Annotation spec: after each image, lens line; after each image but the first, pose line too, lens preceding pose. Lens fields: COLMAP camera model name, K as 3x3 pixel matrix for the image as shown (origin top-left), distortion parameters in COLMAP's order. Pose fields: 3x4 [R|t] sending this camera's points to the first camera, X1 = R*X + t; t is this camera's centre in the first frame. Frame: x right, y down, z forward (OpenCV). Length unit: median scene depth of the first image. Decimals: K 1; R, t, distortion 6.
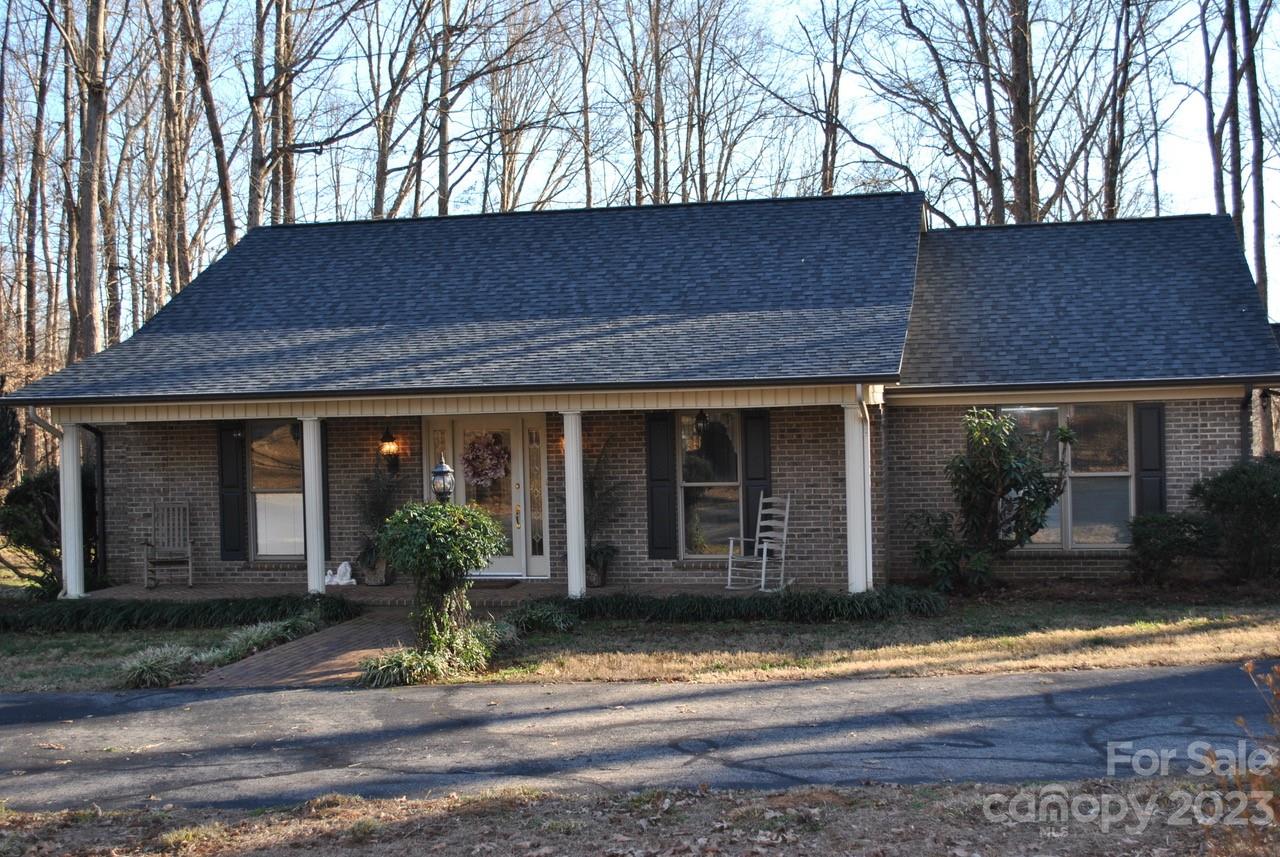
lens RADIAL K [[1665.7, 0, 640.0], [0, 1665.7, 428.5], [0, 0, 1]] dist [-0.024945, -0.012953]
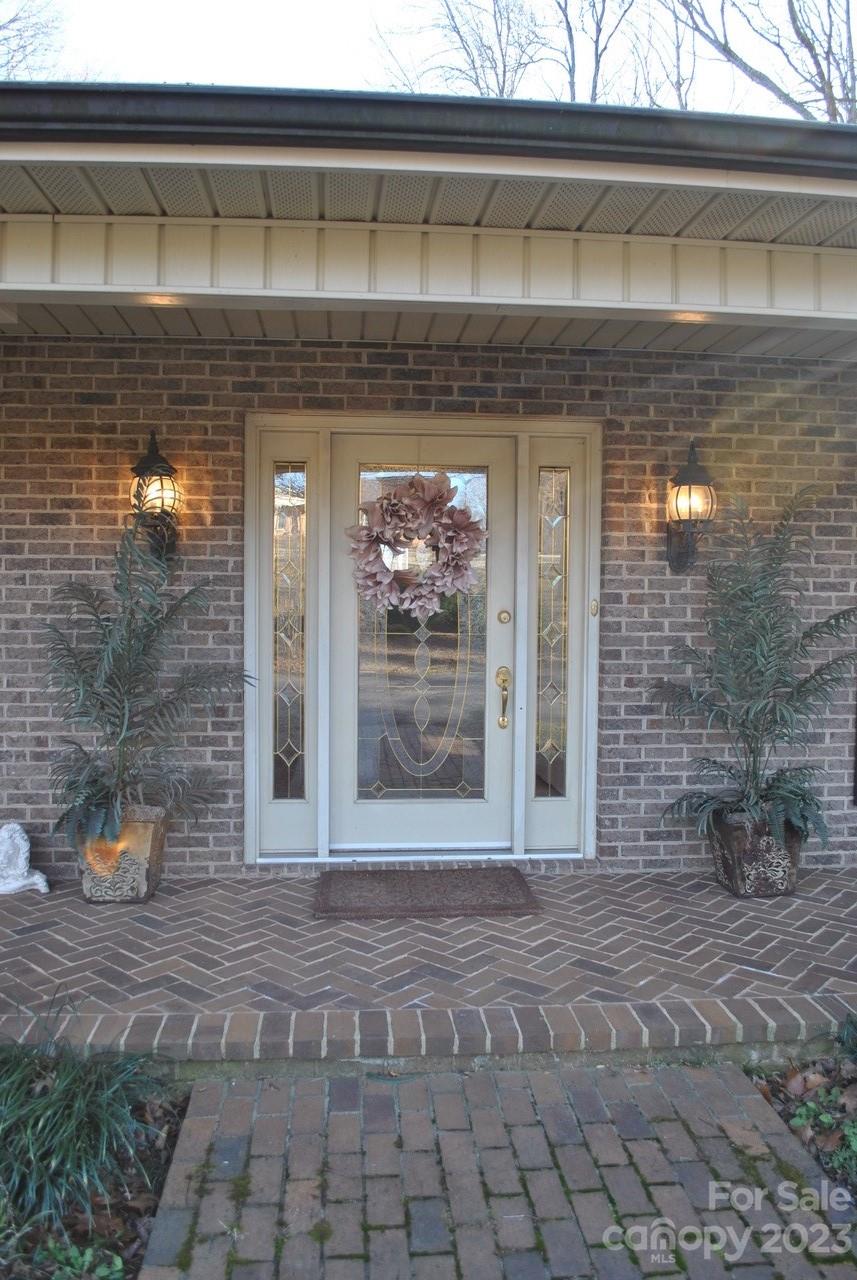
lens RADIAL K [[1007.1, 0, 428.5], [0, 1007.1, 640.0], [0, 0, 1]] dist [-0.087765, 0.012658]
pose [[0.951514, 0.016161, 0.307181, -0.160930], [-0.028872, 0.998902, 0.036882, 0.032178], [-0.306248, -0.043963, 0.950936, 0.791546]]
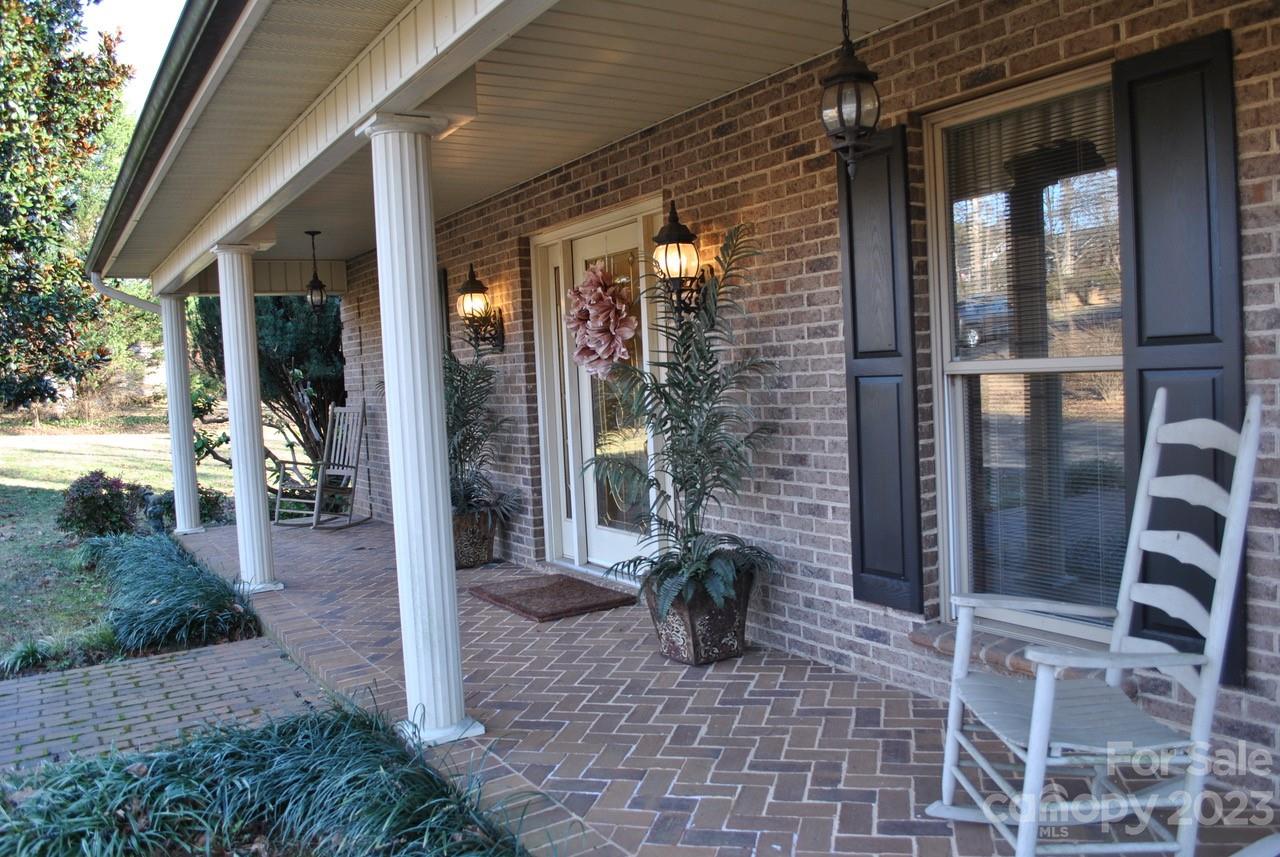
lens RADIAL K [[987.4, 0, 675.4], [0, 987.4, 429.9], [0, 0, 1]] dist [-0.094326, -0.000298]
pose [[0.730173, 0.030302, -0.682590, 0.106570], [0.022588, 0.997400, 0.068439, 0.030923], [0.682889, -0.065391, 0.727590, 0.822388]]
